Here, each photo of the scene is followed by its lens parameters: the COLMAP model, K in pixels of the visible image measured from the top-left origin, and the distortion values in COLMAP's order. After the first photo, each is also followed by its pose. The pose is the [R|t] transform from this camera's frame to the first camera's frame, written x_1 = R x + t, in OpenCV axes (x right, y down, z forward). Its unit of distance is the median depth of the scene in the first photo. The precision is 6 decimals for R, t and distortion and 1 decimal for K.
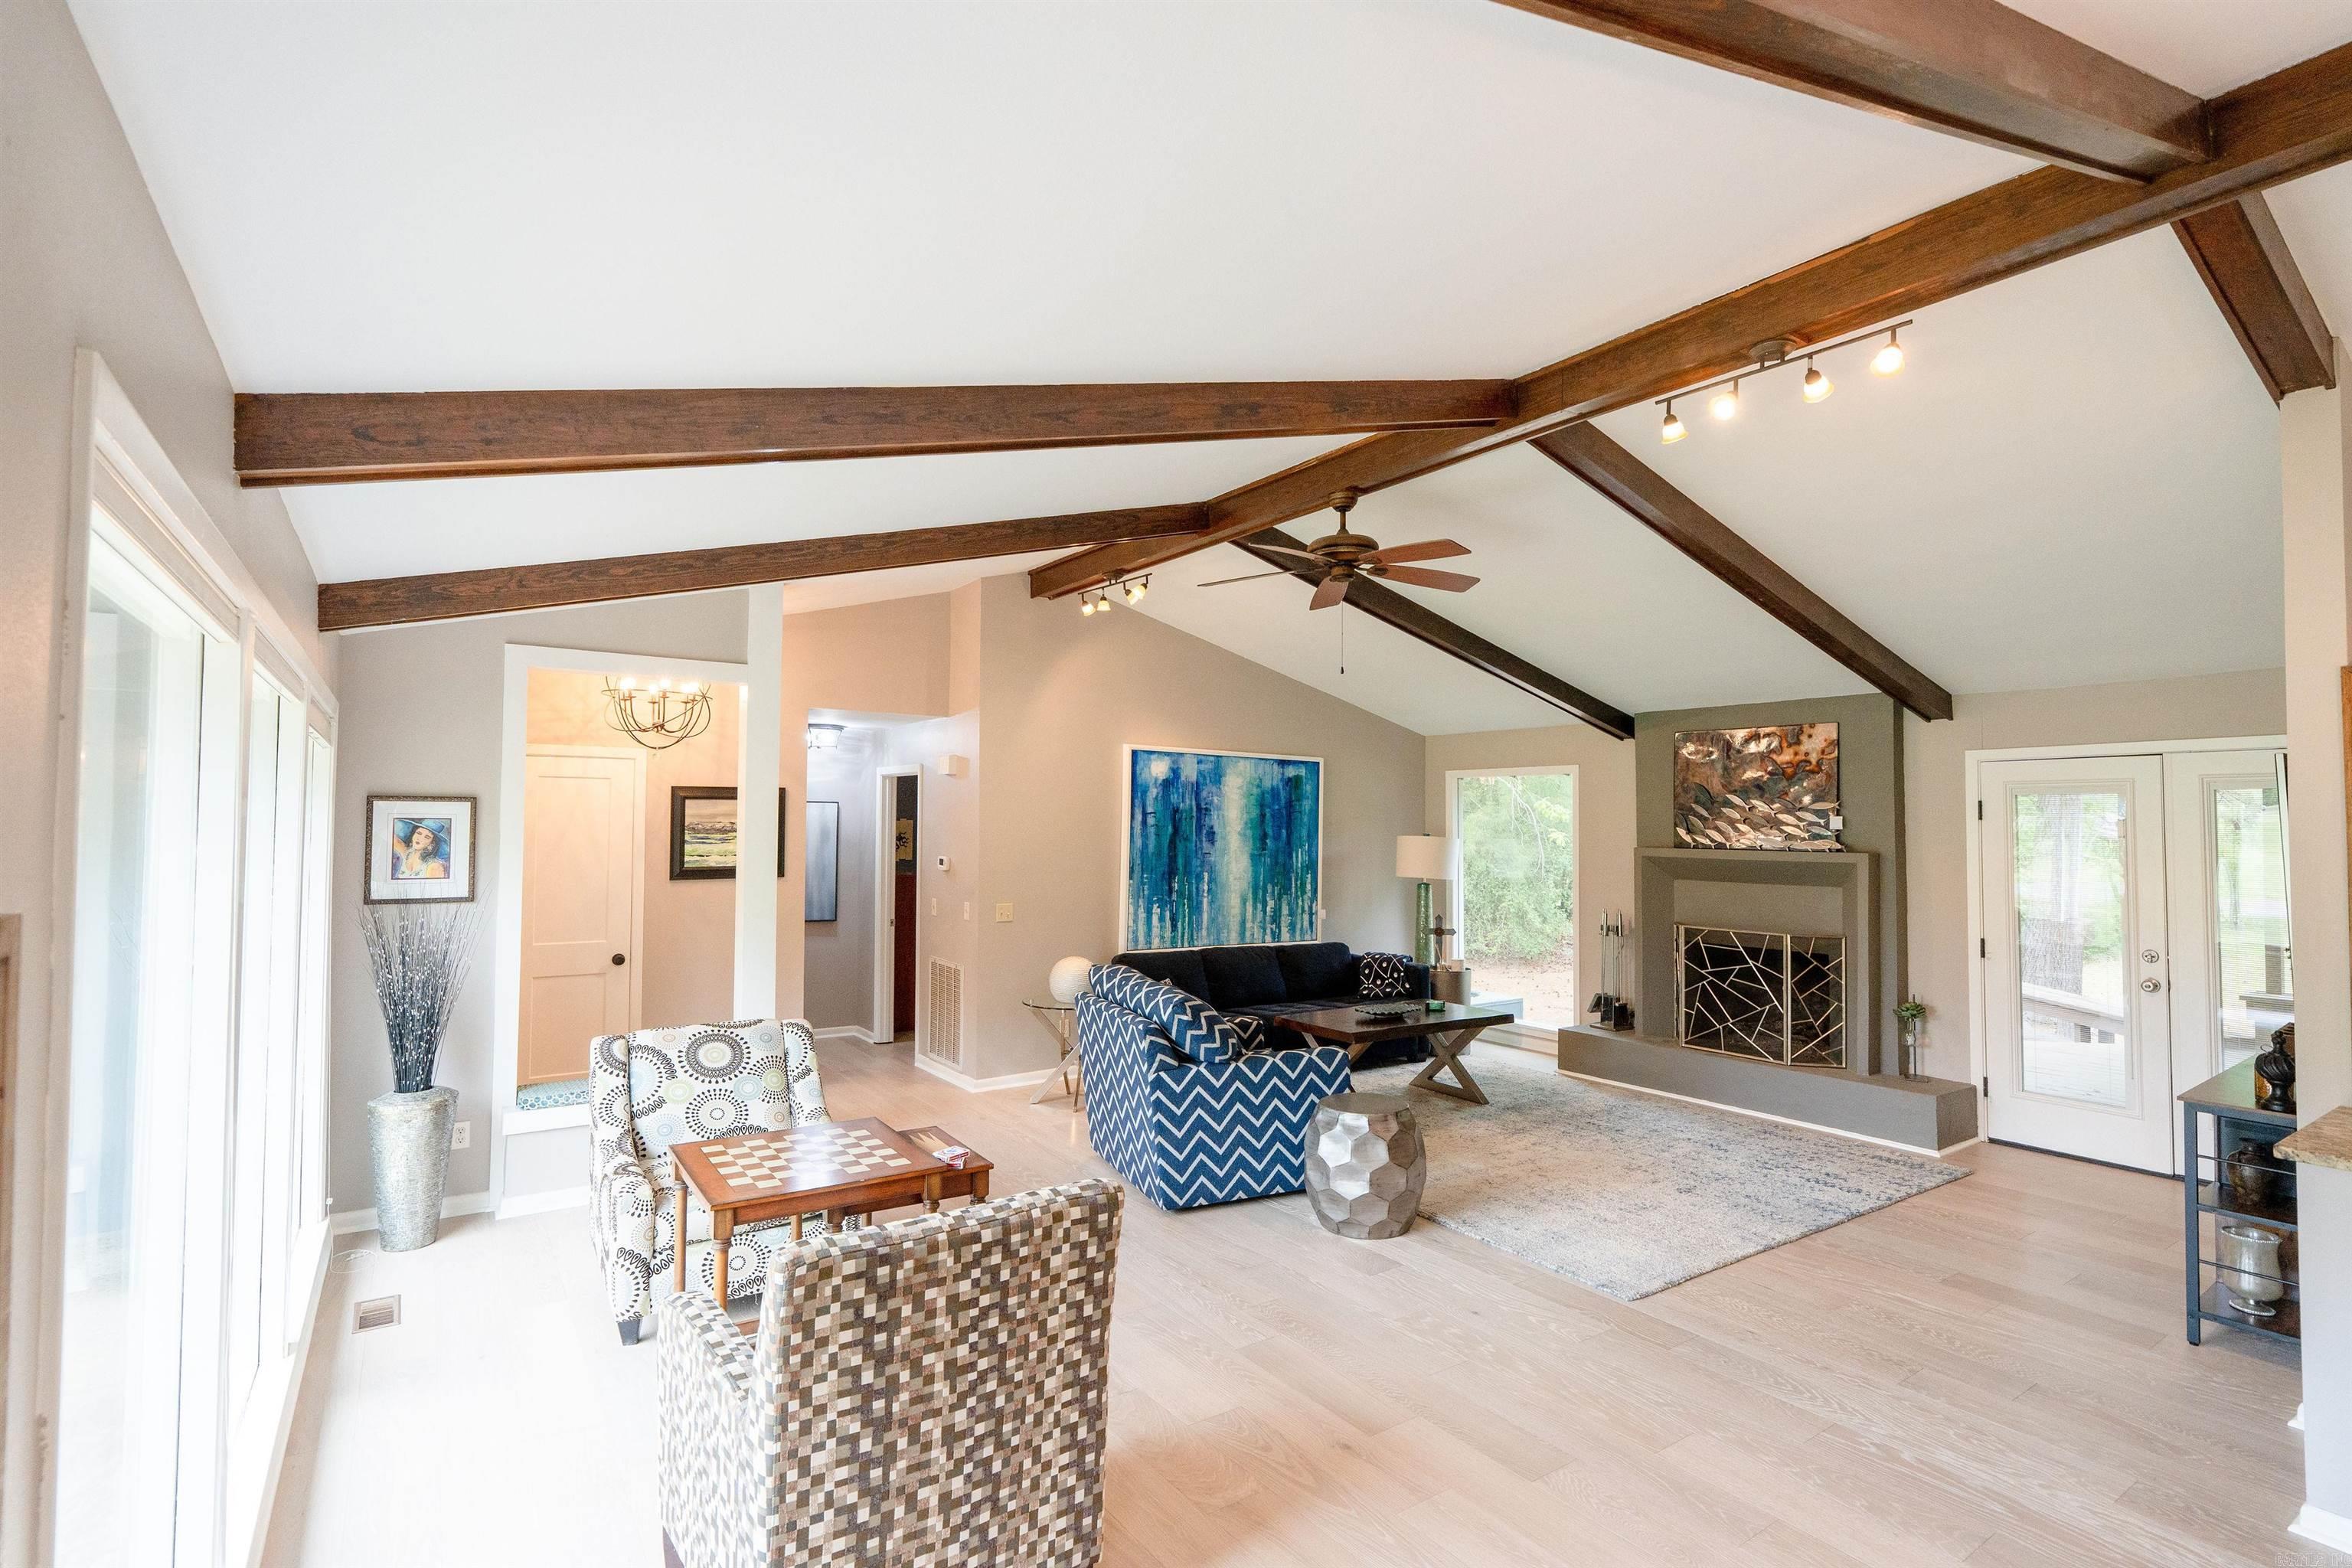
lens RADIAL K [[1100.4, 0, 1171.2], [0, 1100.4, 785.9], [0, 0, 1]] dist [-0.012753, 0.005020]
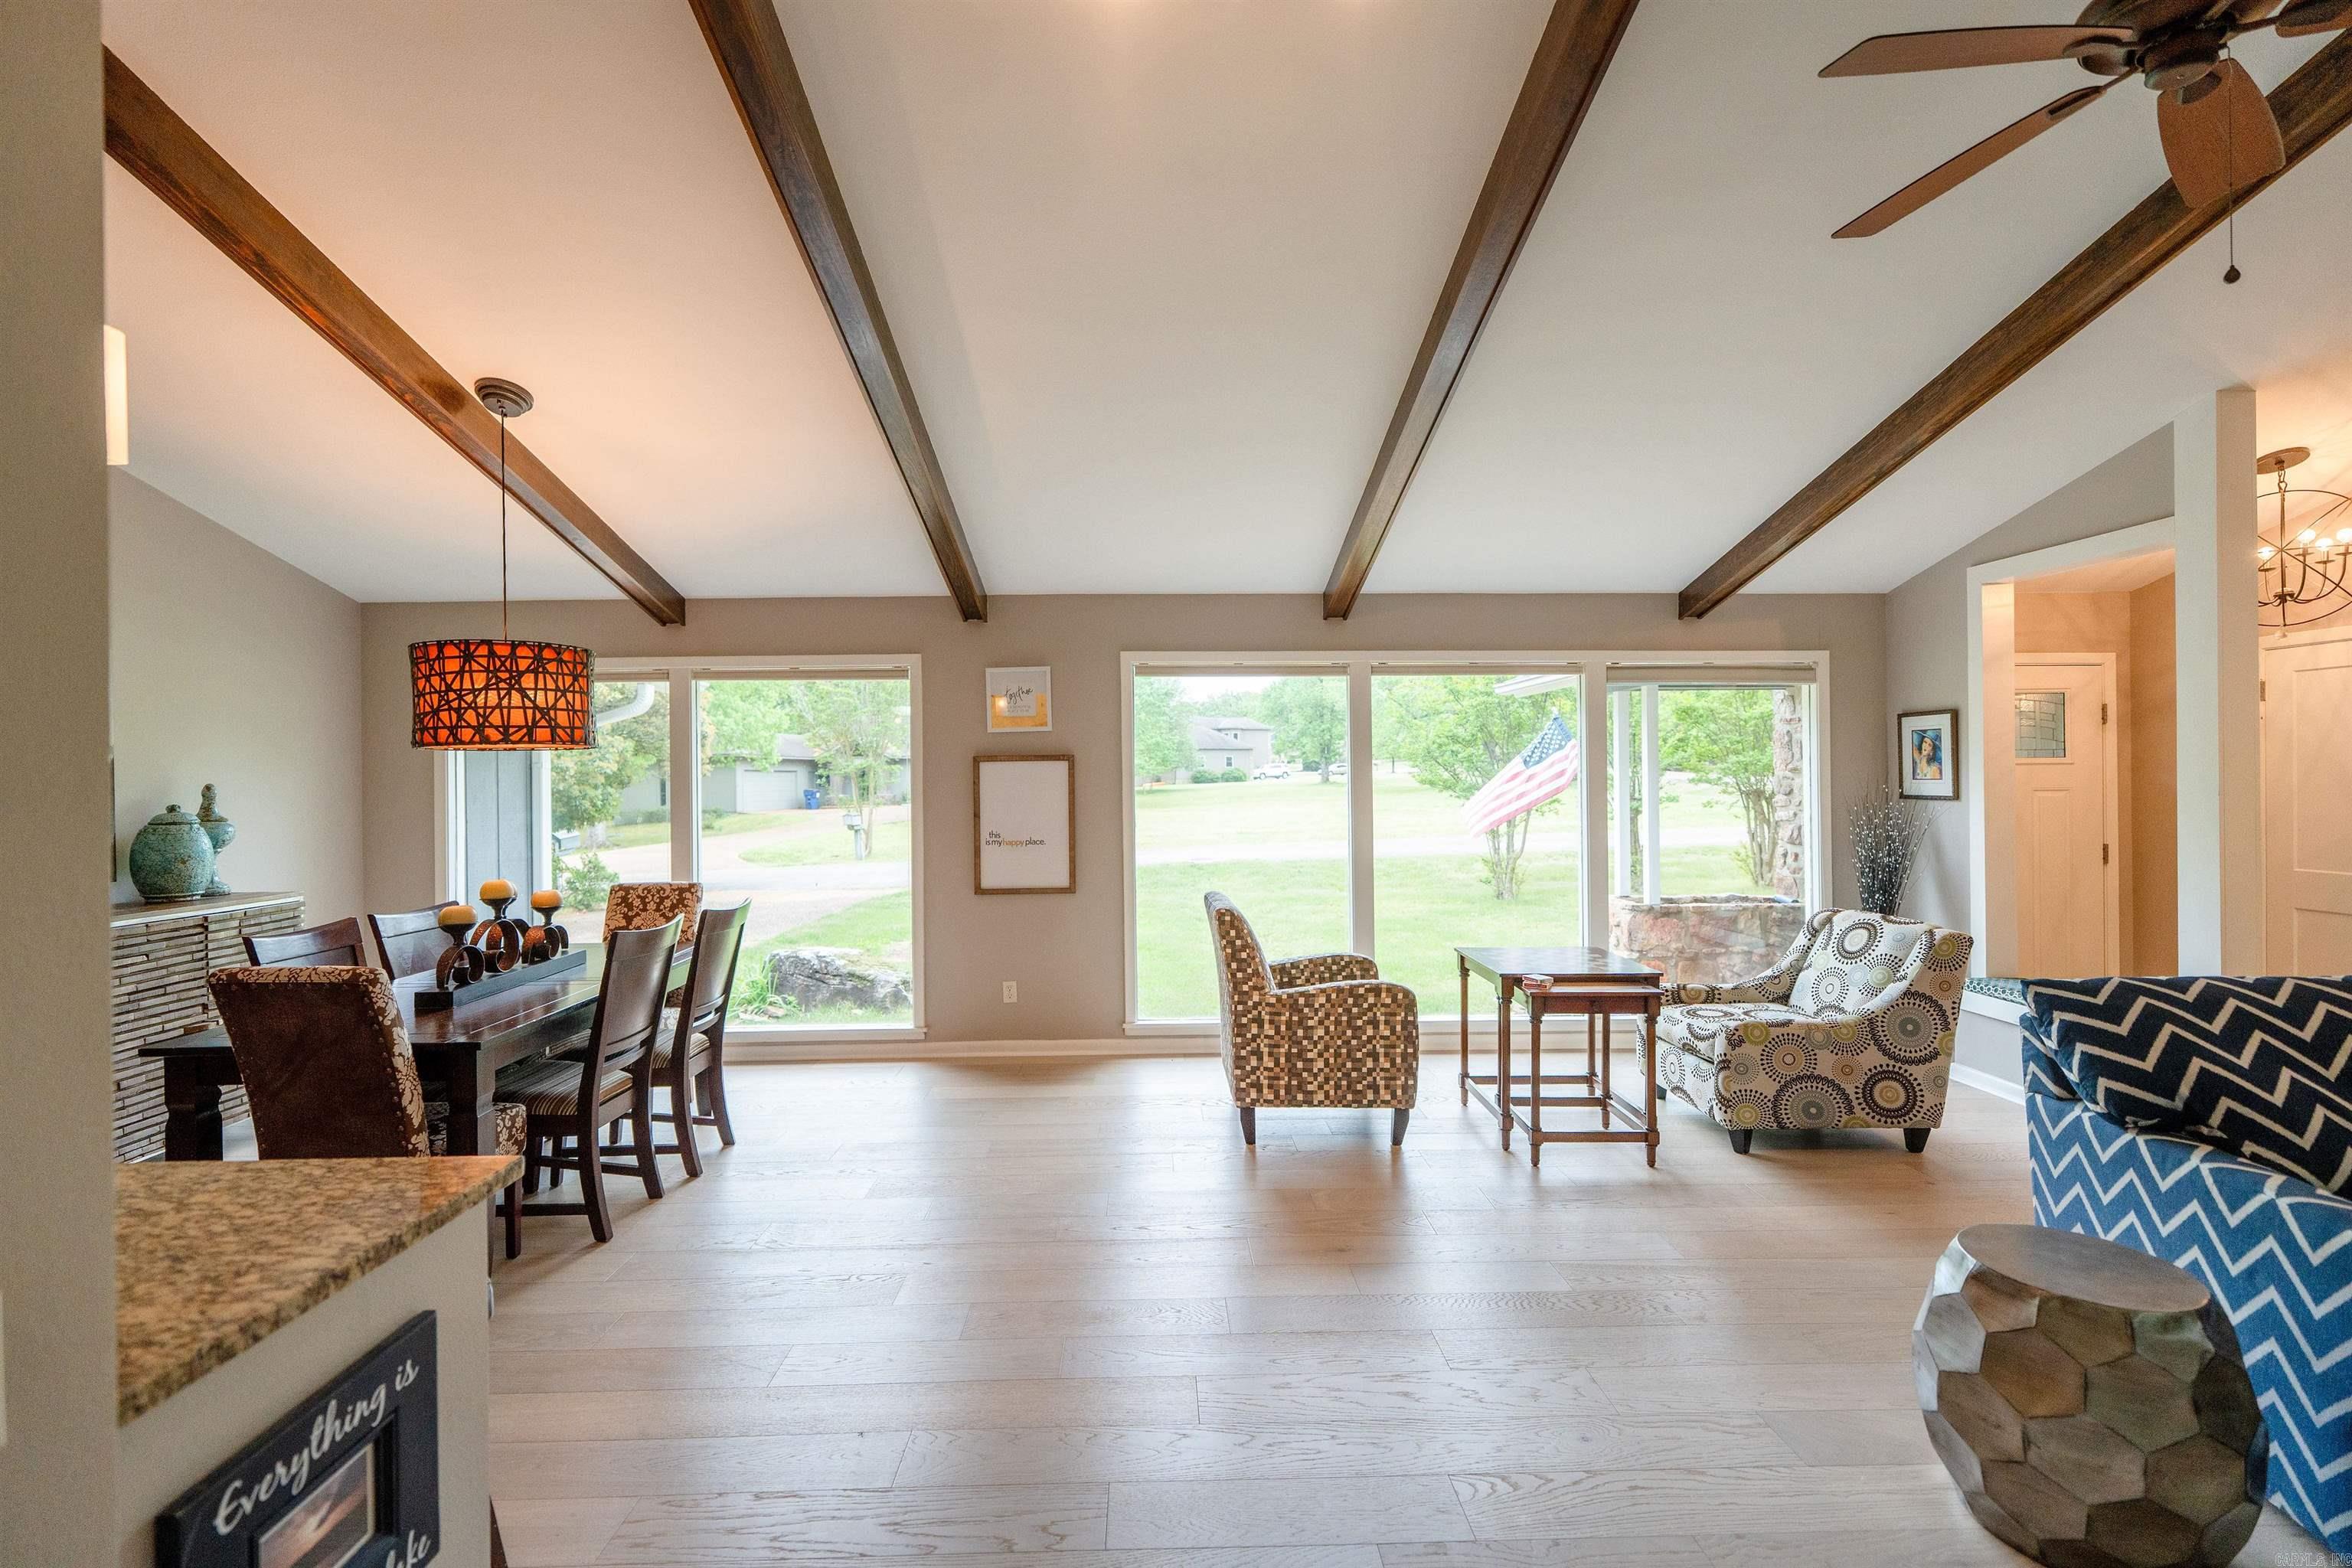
lens RADIAL K [[1056.8, 0, 1176.0], [0, 1056.8, 784.0], [0, 0, 1]] dist [-0.008122, 0.003738]
pose [[-0.539768, 0.001905, -0.841812, 0.551059], [0.035865, 0.999142, -0.020735, 0.062166], [0.841050, -0.041384, -0.539373, 0.685418]]
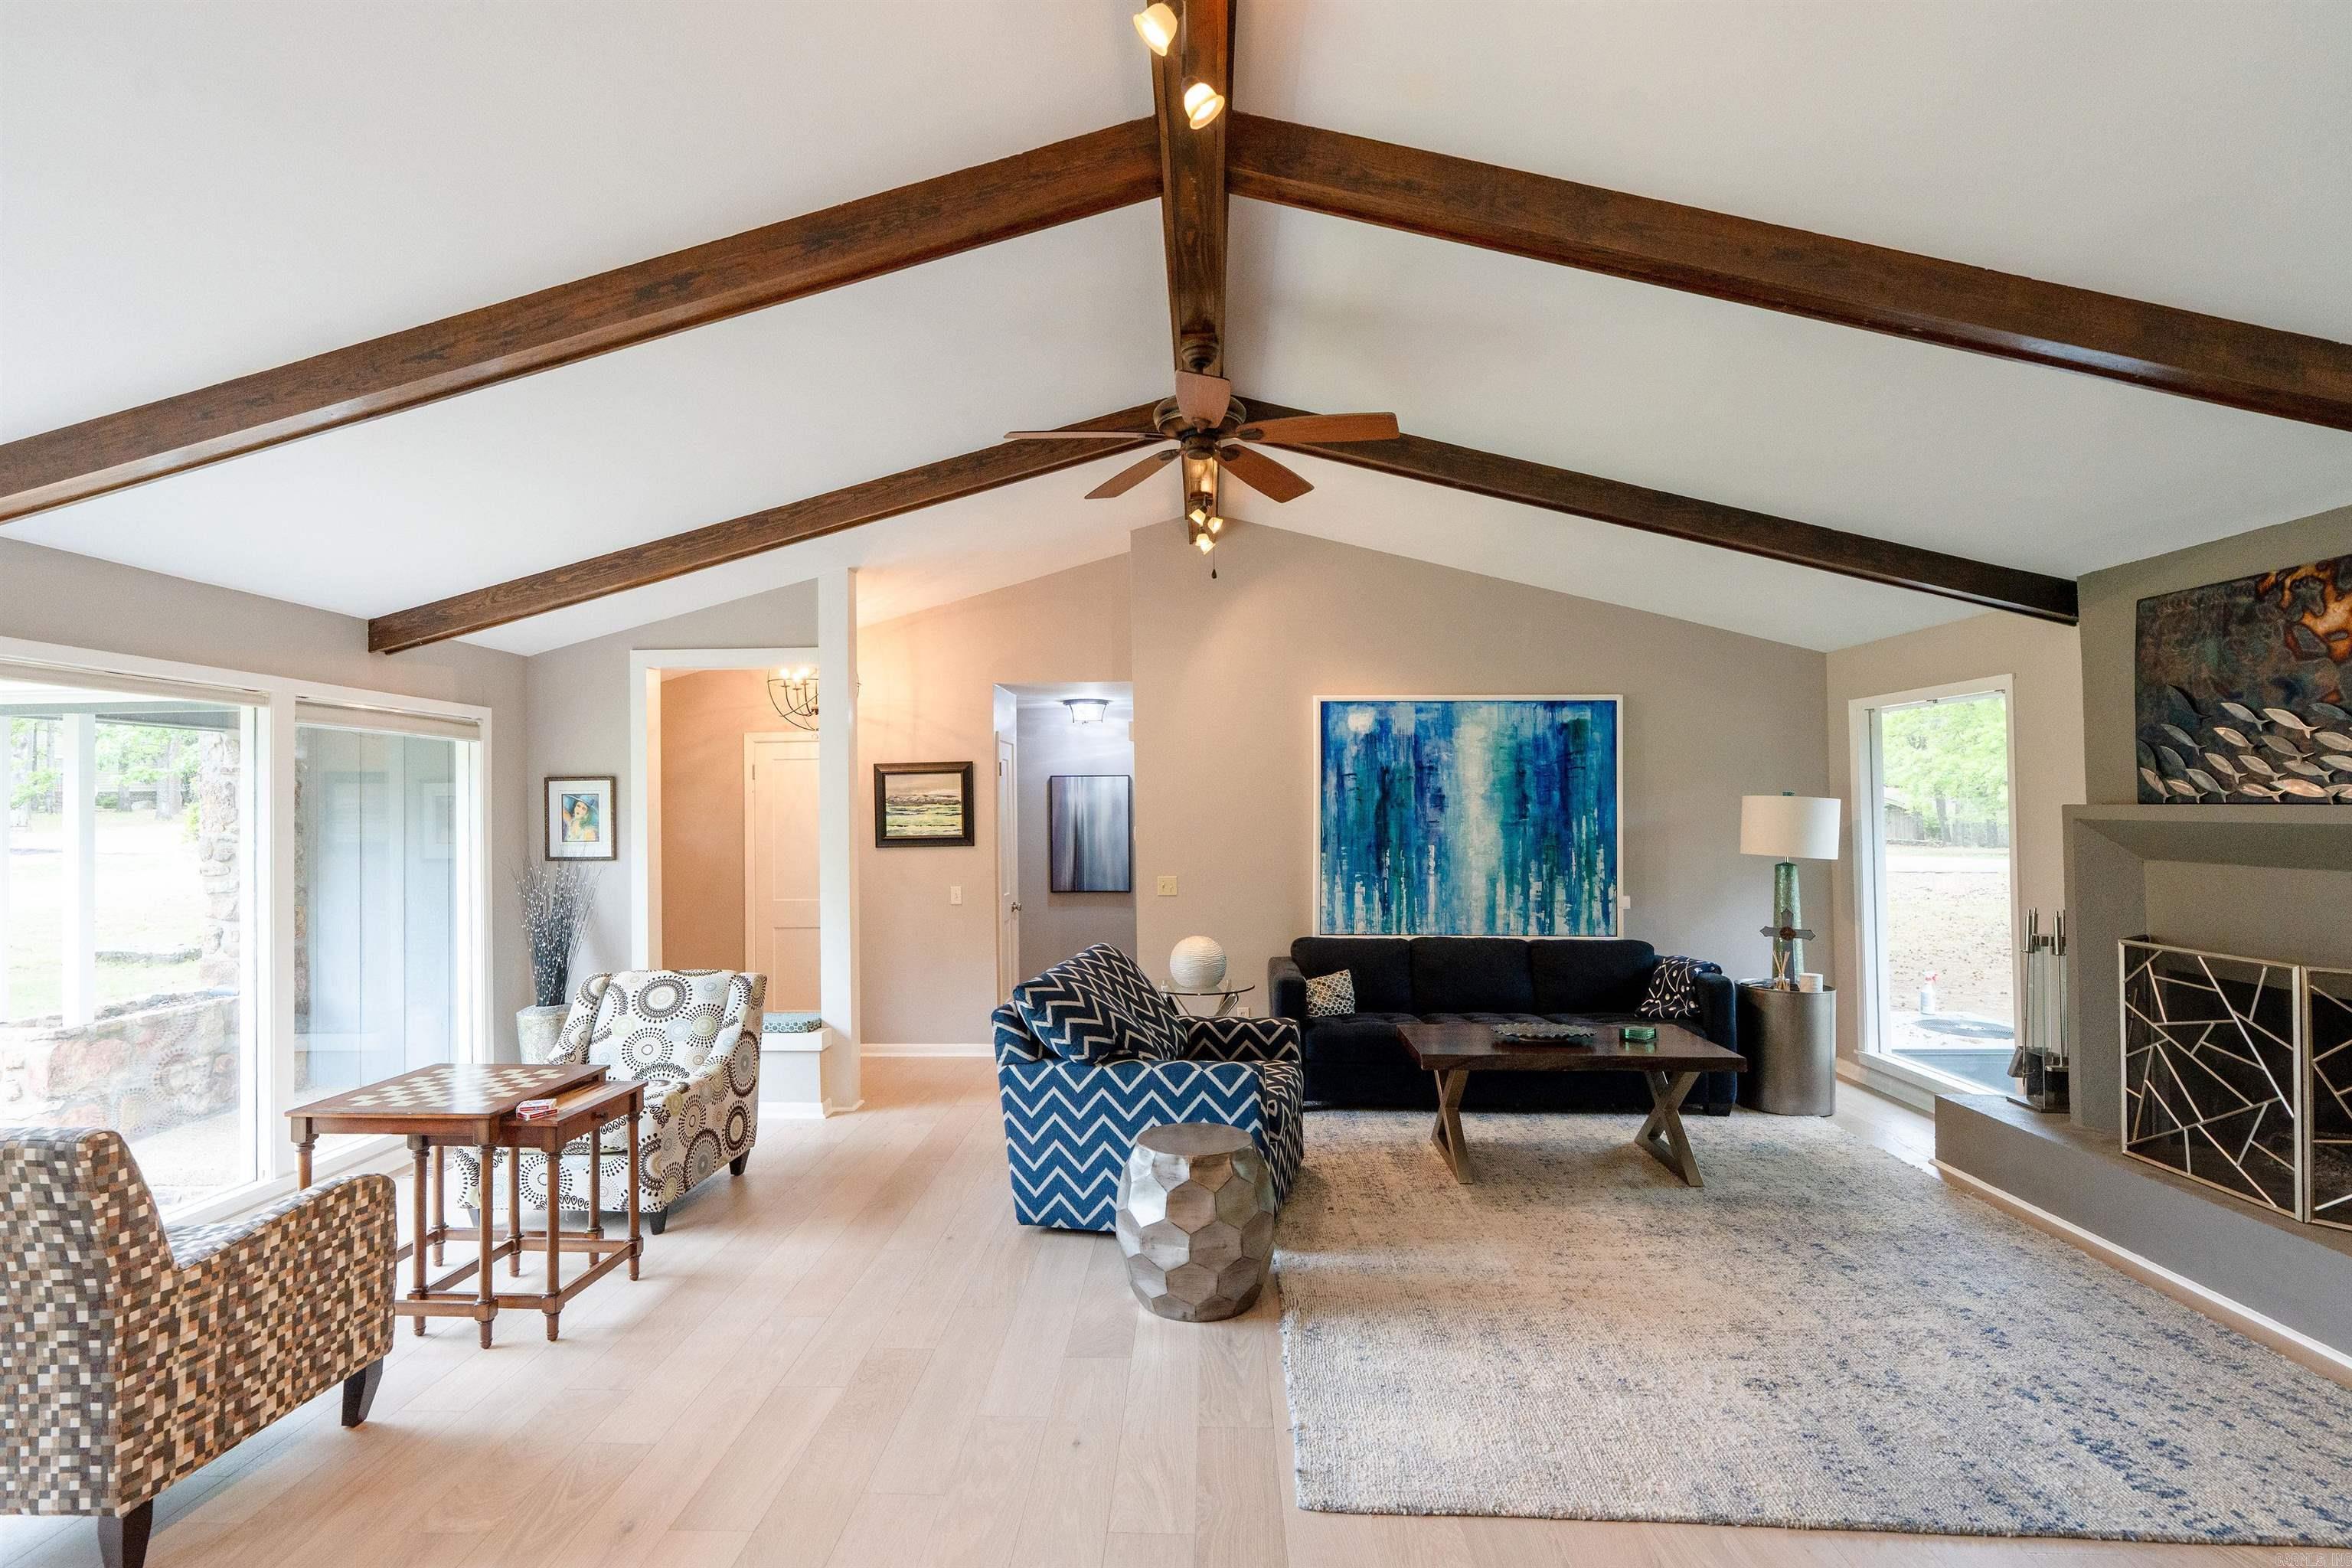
lens RADIAL K [[1103.1, 0, 1151.4], [0, 1103.1, 786.5], [0, 0, 1]] dist [-0.006944, 0.001920]
pose [[0.798314, -0.027572, -0.601611, 0.455747], [0.038026, 0.999266, 0.004663, 0.029525], [0.601040, -0.026600, 0.798776, 0.278667]]
